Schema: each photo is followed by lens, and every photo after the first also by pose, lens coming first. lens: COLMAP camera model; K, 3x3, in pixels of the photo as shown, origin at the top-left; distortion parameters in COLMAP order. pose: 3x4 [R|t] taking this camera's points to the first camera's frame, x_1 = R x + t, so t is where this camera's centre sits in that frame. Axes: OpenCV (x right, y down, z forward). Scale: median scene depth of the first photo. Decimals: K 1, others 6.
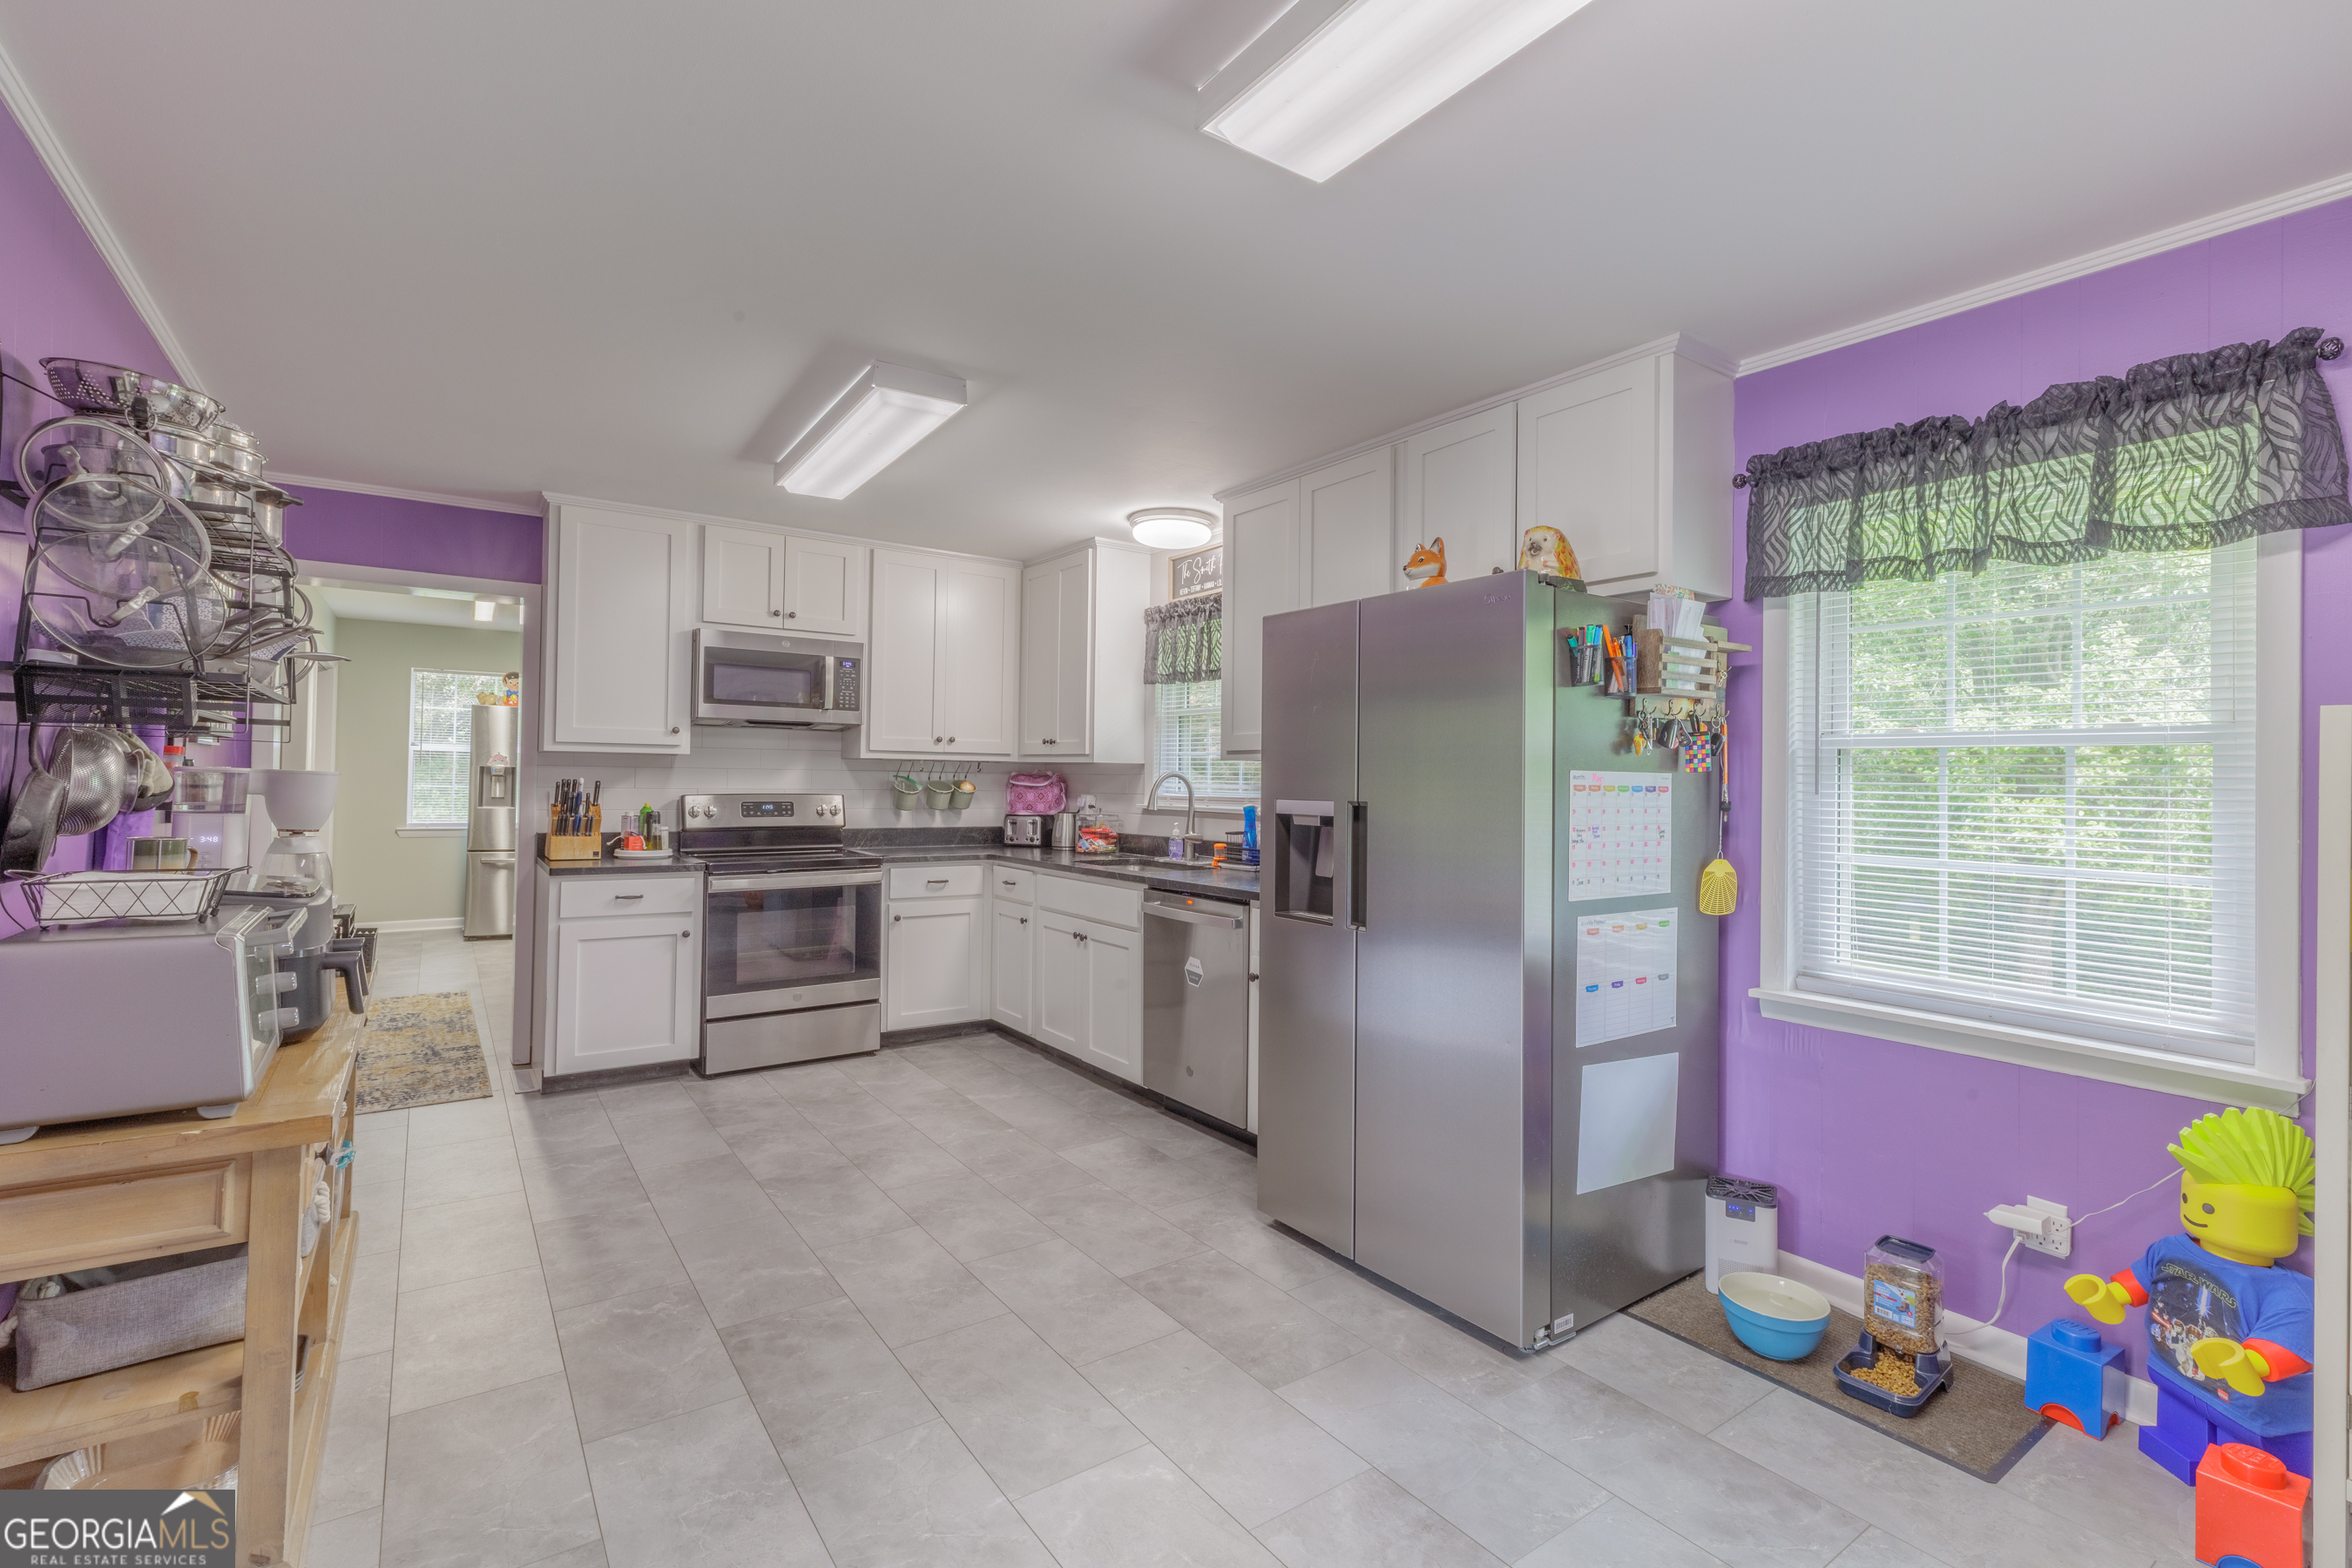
lens RADIAL K [[1043.1, 0, 1152.1], [0, 1043.1, 763.3], [0, 0, 1]] dist [-0.000936, -0.000176]
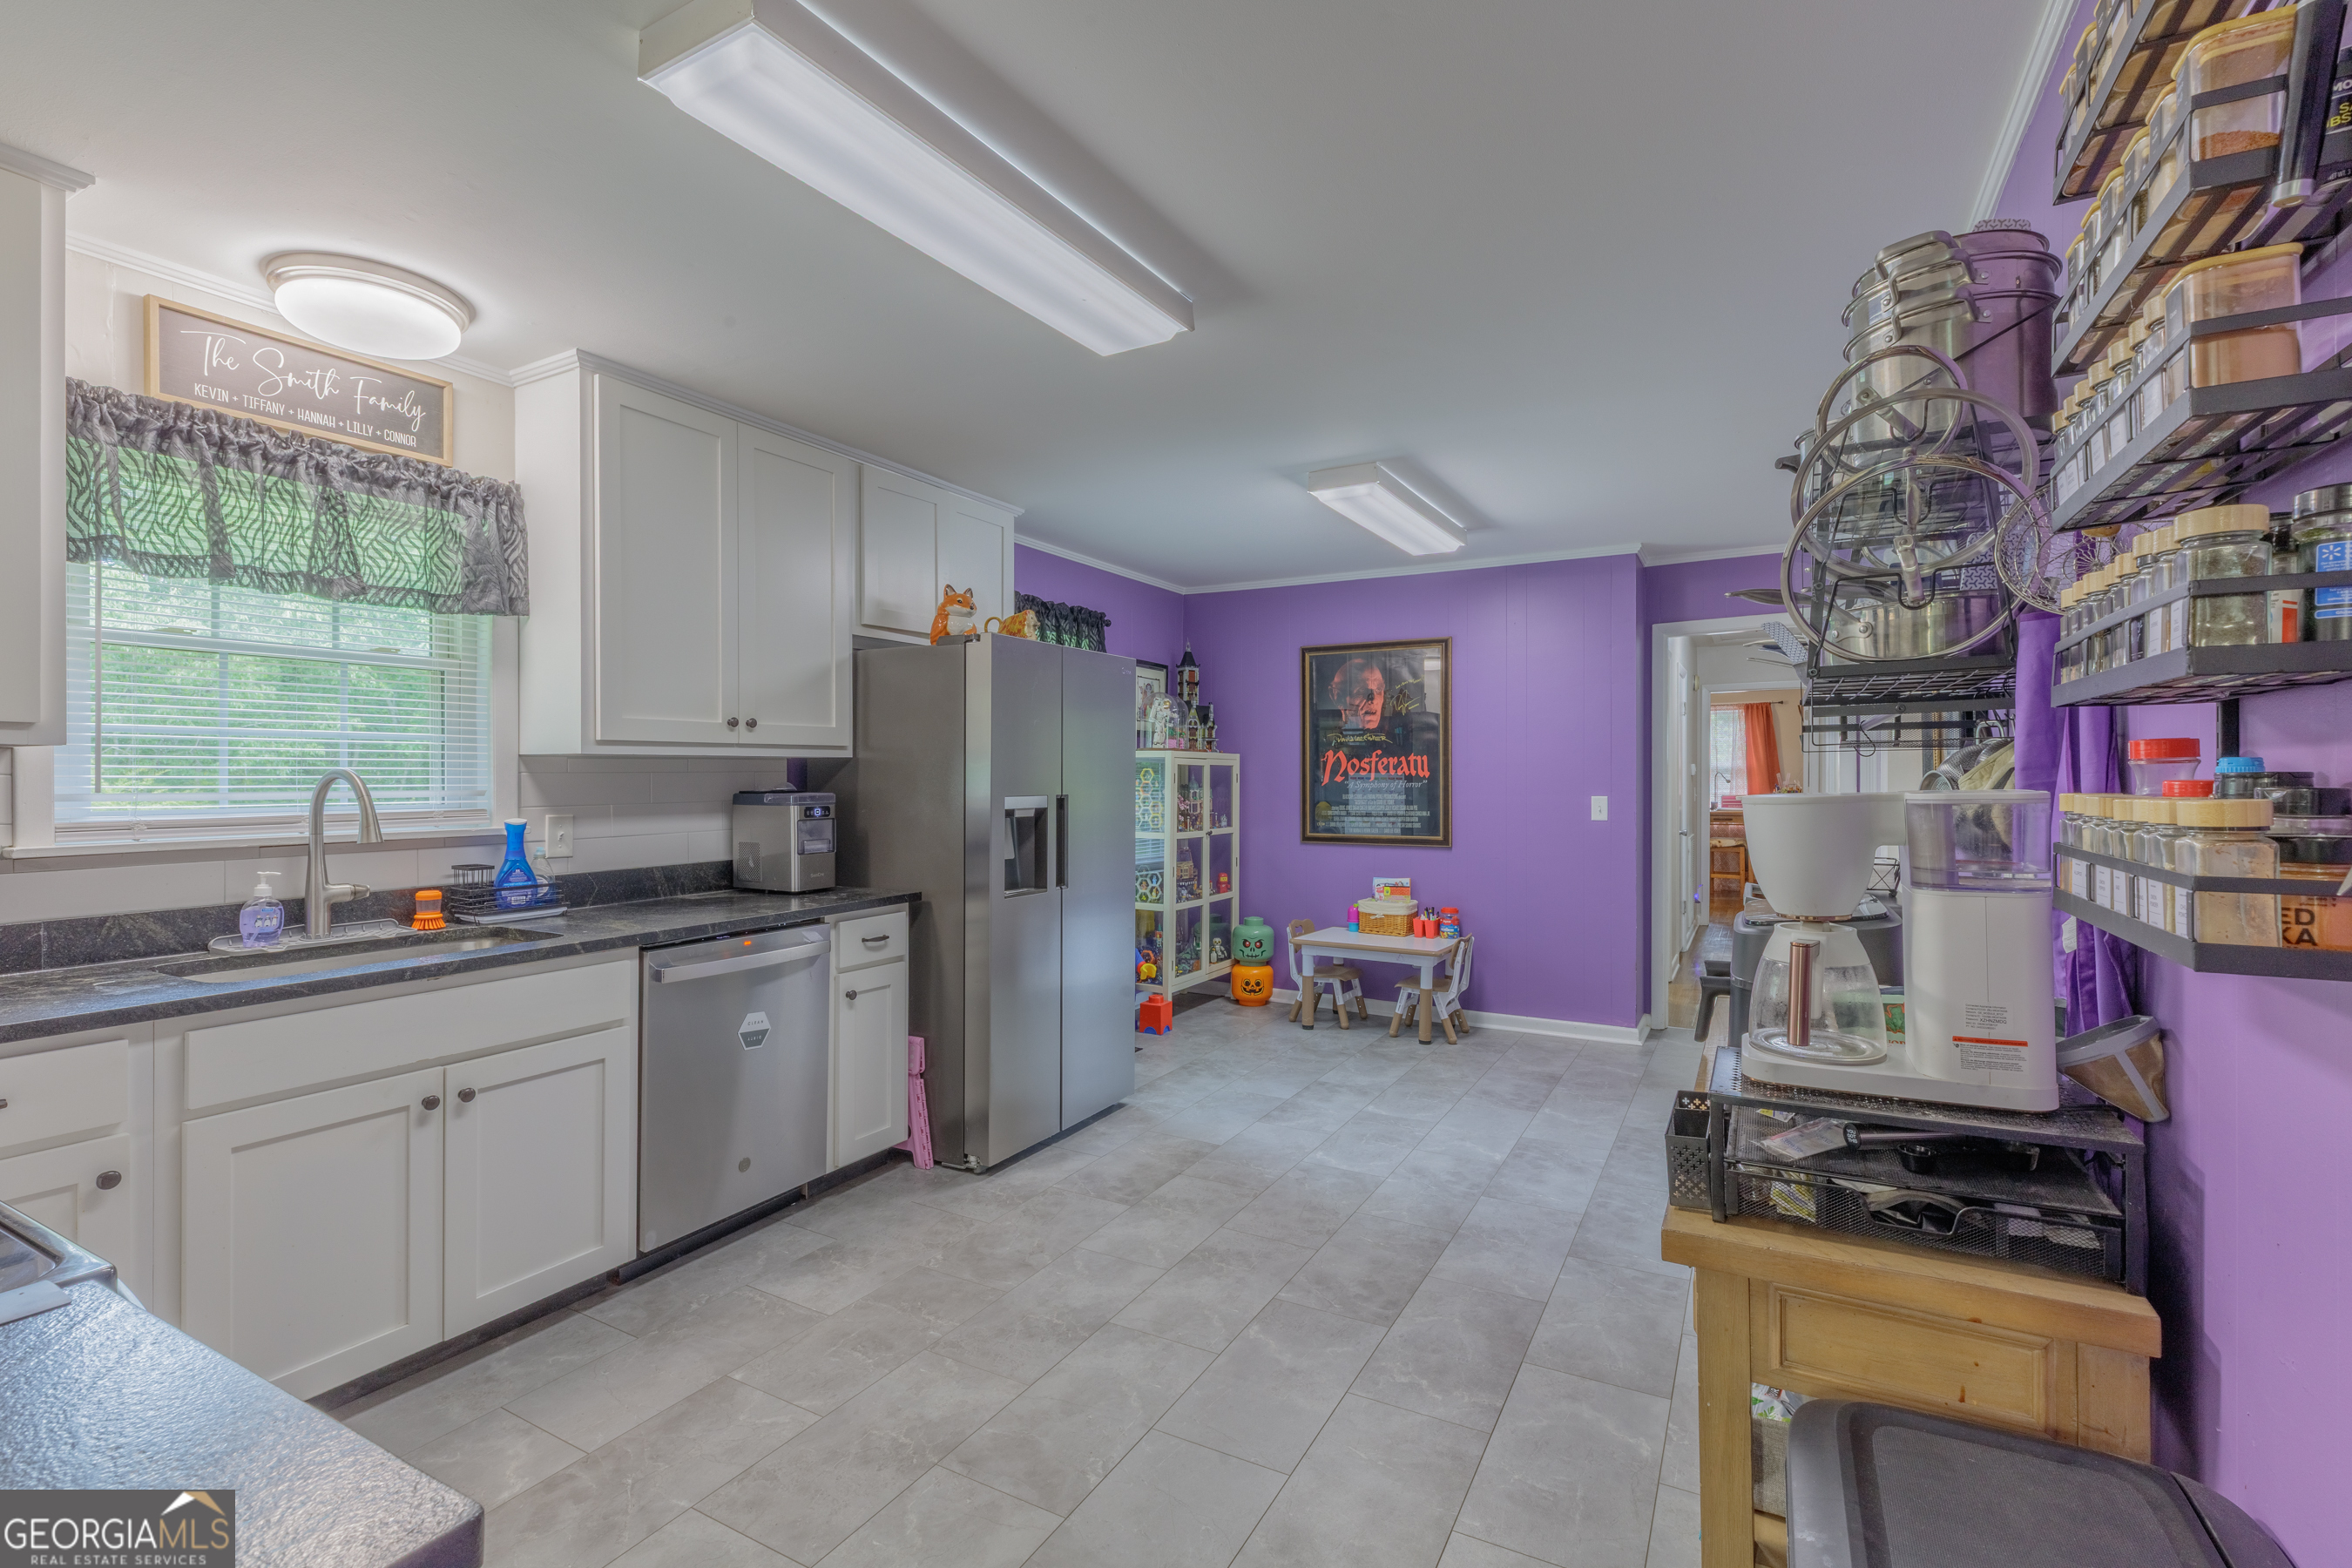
lens RADIAL K [[1080.1, 0, 1203.4], [0, 1080.1, 777.5], [0, 0, 1]] dist [0.002862, 0.000295]
pose [[-0.466110, -0.015919, 0.884584, -0.654112], [-0.019286, 0.999783, 0.007830, -0.000332], [-0.884517, -0.013411, -0.466316, 0.862639]]
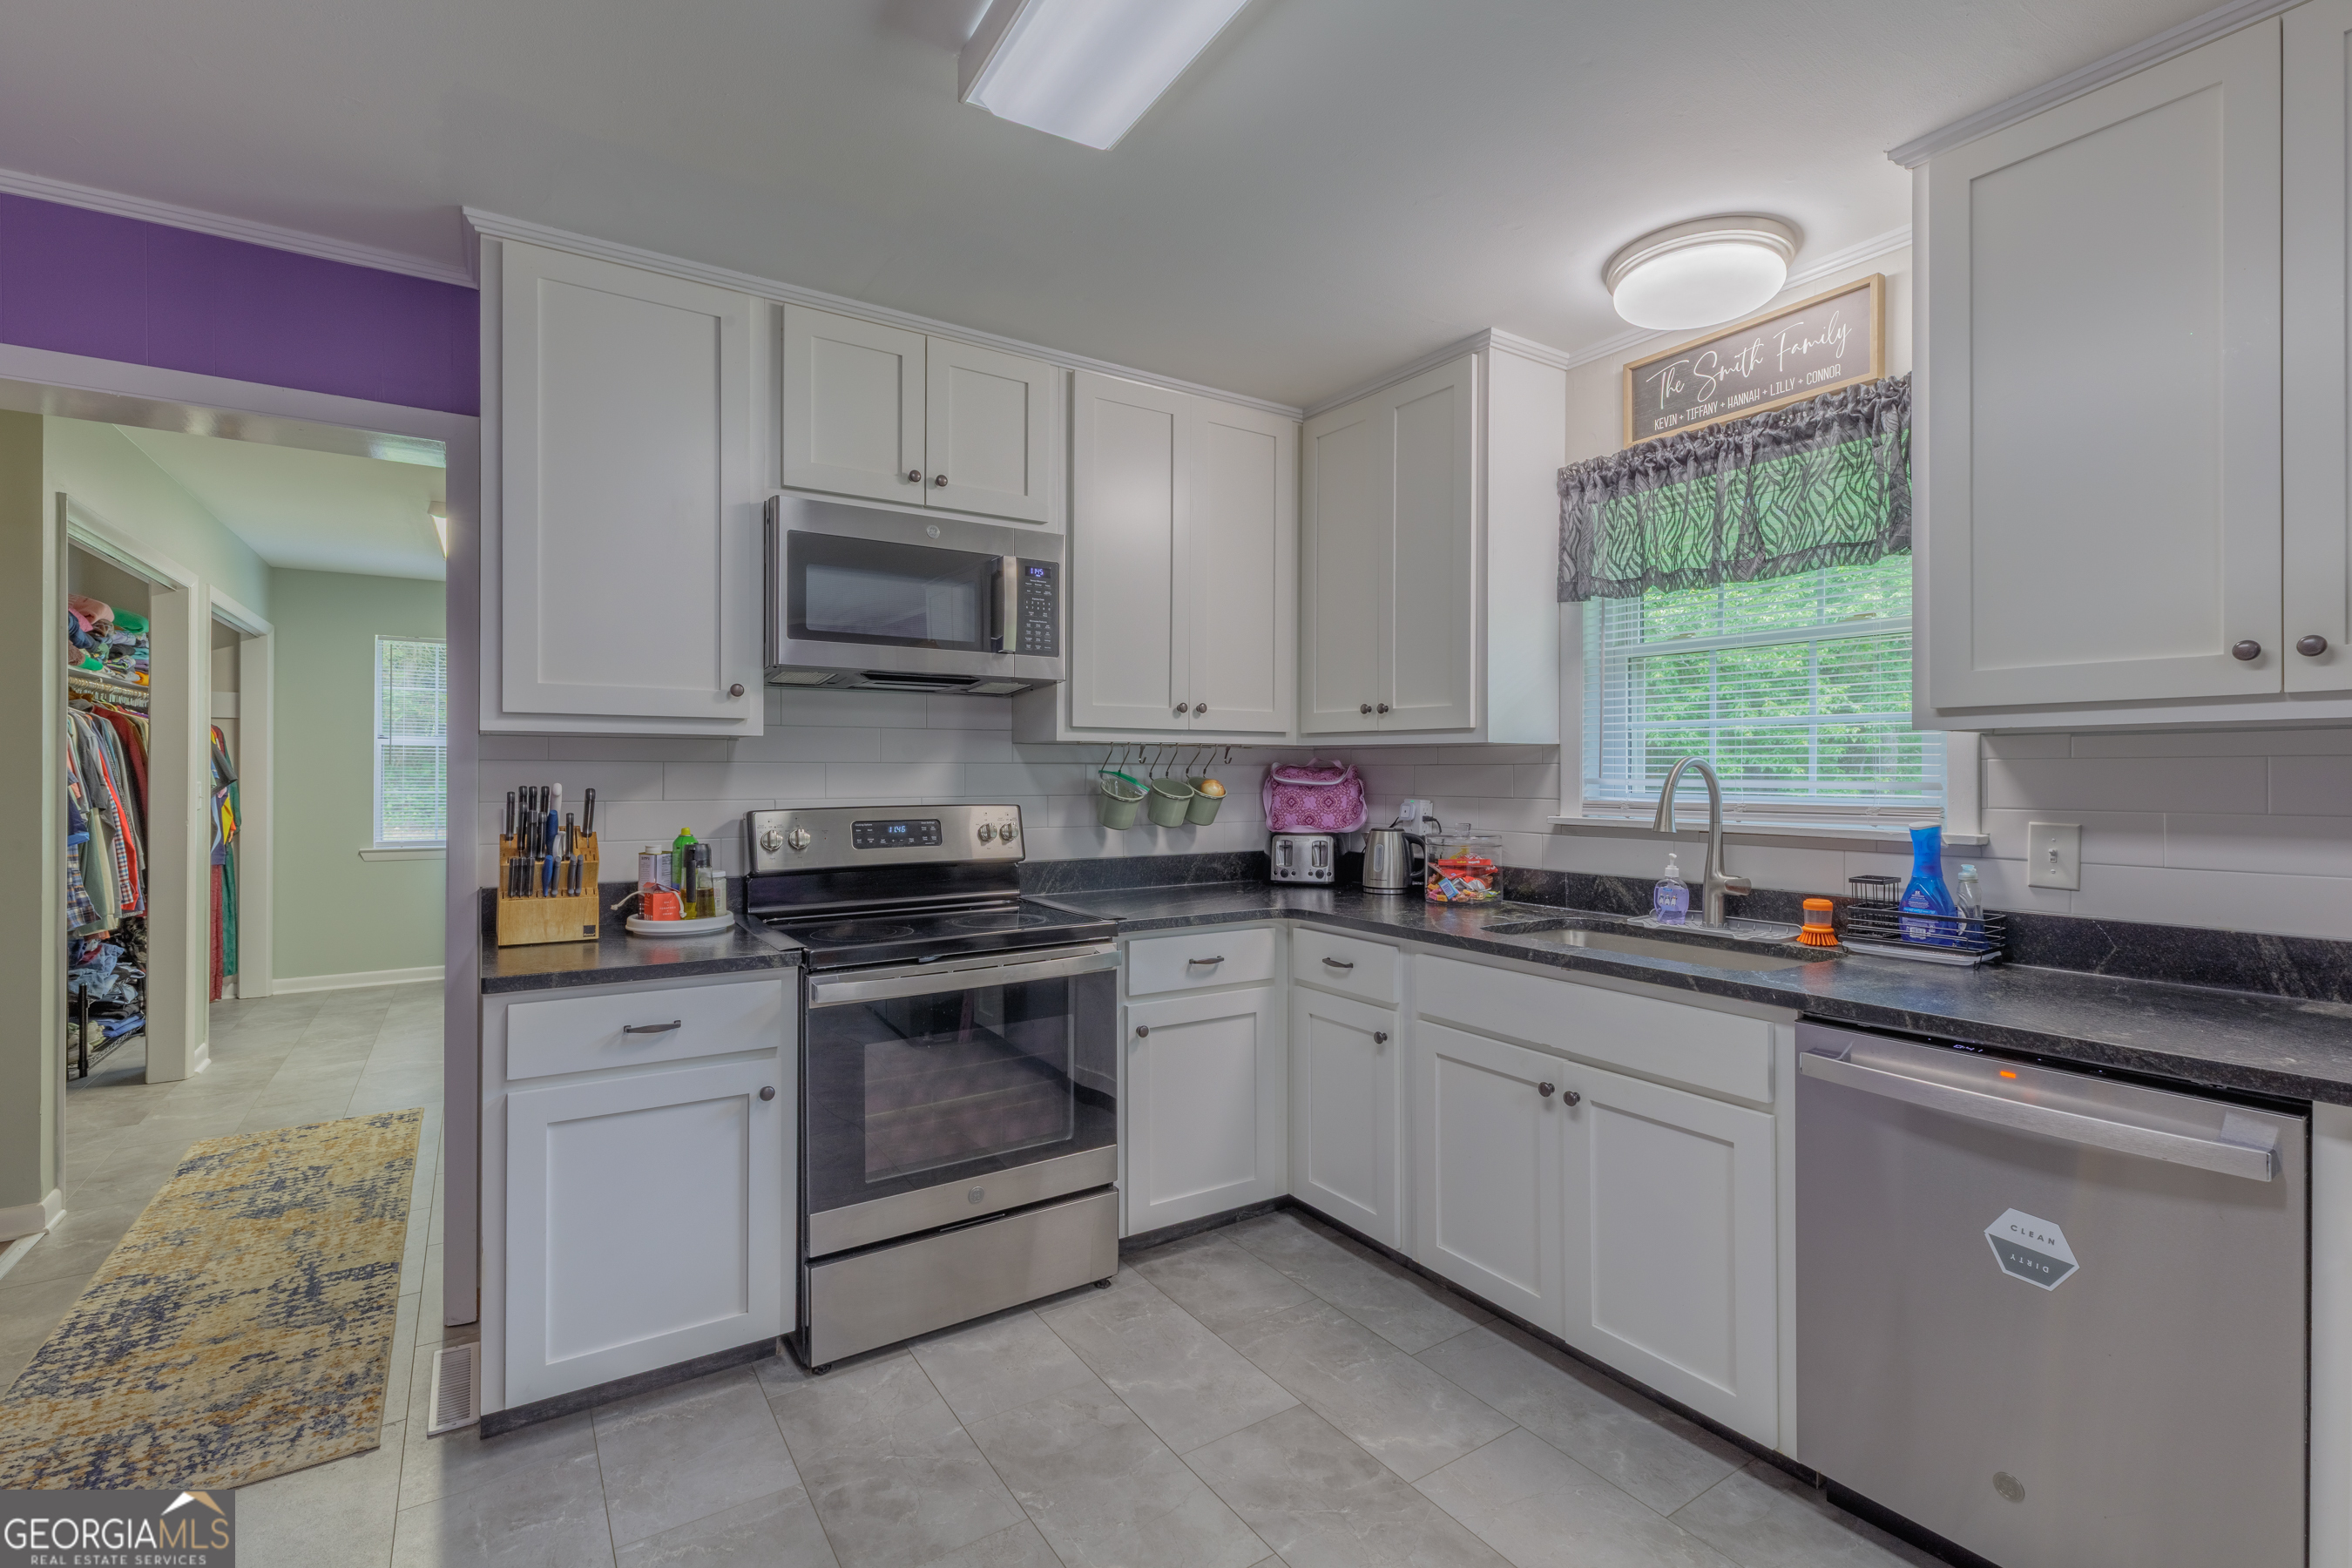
lens RADIAL K [[1051.9, 0, 1172.6], [0, 1051.9, 771.0], [0, 0, 1]] dist [0.000604, 0.000074]
pose [[0.999672, -0.012793, -0.022205, -0.223363], [0.013140, 0.999792, 0.015592, 0.003425], [0.022001, -0.015879, 0.999632, 0.469318]]
